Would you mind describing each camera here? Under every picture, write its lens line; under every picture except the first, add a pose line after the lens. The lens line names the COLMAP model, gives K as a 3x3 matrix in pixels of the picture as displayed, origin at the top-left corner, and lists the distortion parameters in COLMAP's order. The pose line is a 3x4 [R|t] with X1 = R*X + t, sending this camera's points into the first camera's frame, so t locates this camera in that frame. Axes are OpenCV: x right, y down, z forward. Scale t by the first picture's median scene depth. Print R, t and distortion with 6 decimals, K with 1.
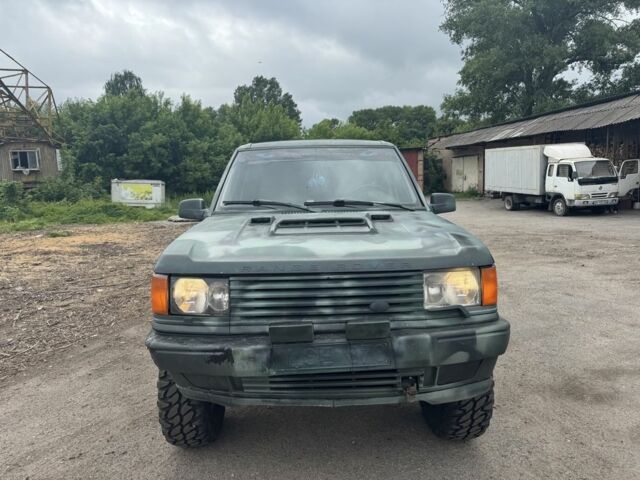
lens RADIAL K [[446.4, 0, 320.0], [0, 446.4, 240.0], [0, 0, 1]] dist [0.078895, -0.074983]
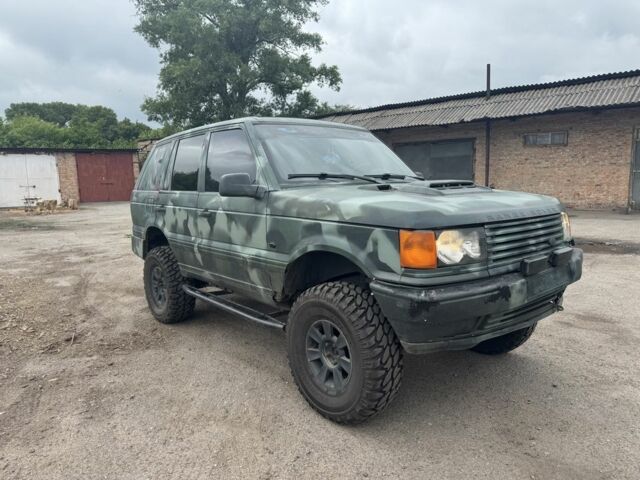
lens RADIAL K [[458.0, 0, 320.0], [0, 458.0, 240.0], [0, 0, 1]] dist [-0.003009, -0.004635]
pose [[0.785709, -0.070840, 0.614526, -0.053213], [0.082107, 0.996574, 0.009903, 0.003234], [-0.613122, 0.042676, 0.788834, 0.015598]]
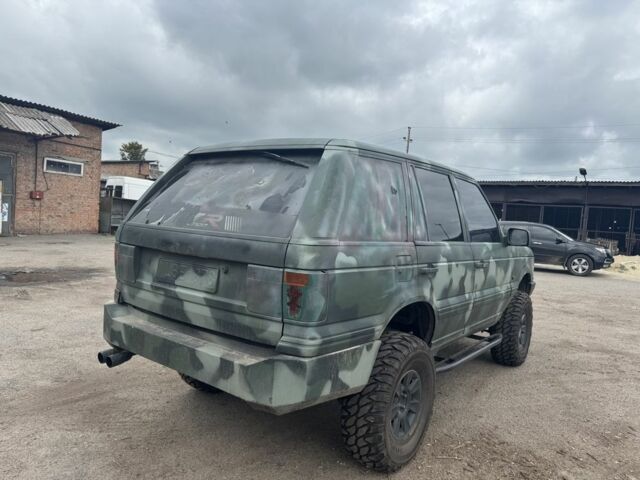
lens RADIAL K [[458.0, 0, 320.0], [0, 458.0, 240.0], [0, 0, 1]] dist [-0.003009, -0.004635]
pose [[-0.780643, -0.056613, 0.622408, -0.012301], [0.032443, 0.990875, 0.130818, -0.129520], [-0.624134, 0.122315, -0.771683, 0.985046]]
